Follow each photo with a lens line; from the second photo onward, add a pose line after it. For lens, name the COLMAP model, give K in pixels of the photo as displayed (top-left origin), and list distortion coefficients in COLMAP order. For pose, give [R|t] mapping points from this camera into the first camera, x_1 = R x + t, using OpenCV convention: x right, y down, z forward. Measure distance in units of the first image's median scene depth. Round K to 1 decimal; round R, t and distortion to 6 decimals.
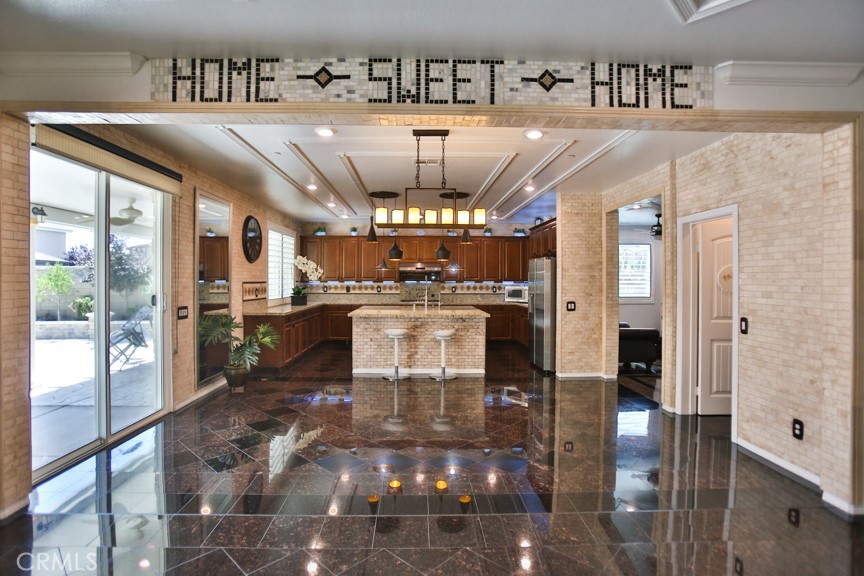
lens RADIAL K [[434.1, 0, 426.8], [0, 434.1, 284.2], [0, 0, 1]] dist [-0.079727, 0.037714]
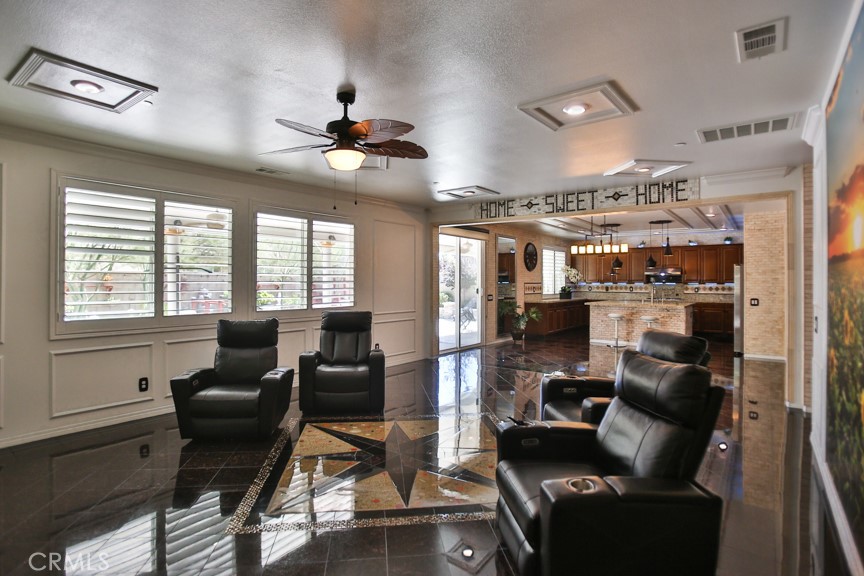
lens RADIAL K [[444.5, 0, 421.4], [0, 444.5, 277.1], [0, 0, 1]] dist [-0.079143, 0.038500]
pose [[0.757639, -0.005668, -0.652649, 0.415090], [-0.008189, 0.999801, -0.018190, 0.007889], [0.652622, 0.019126, 0.757442, -0.607181]]
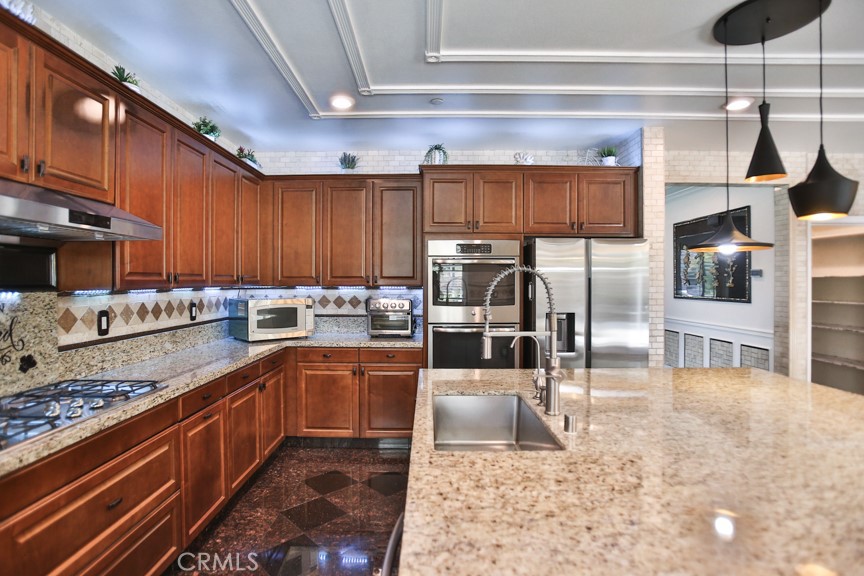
lens RADIAL K [[433.7, 0, 421.0], [0, 433.7, 280.2], [0, 0, 1]] dist [-0.078238, 0.035595]
pose [[0.041988, -0.000684, 0.999118, -0.261588], [0.010563, 0.999944, 0.000241, -0.015792], [-0.999062, 0.010543, 0.041992, 1.265564]]
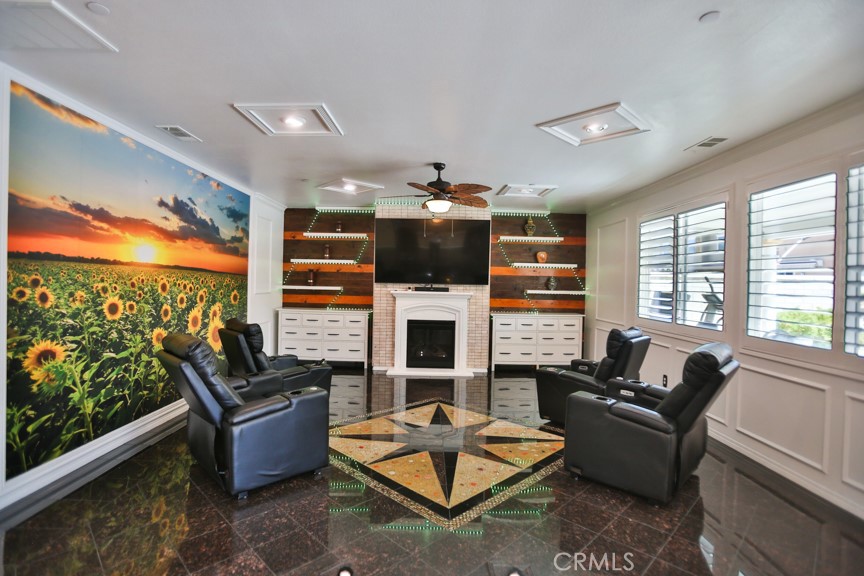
lens RADIAL K [[433.7, 0, 421.0], [0, 433.7, 280.2], [0, 0, 1]] dist [-0.078238, 0.035595]
pose [[-0.998637, -0.022613, 0.047036, 0.023015], [-0.022299, 0.999725, 0.007196, -0.008187], [-0.047186, 0.006137, -0.998867, 0.449956]]
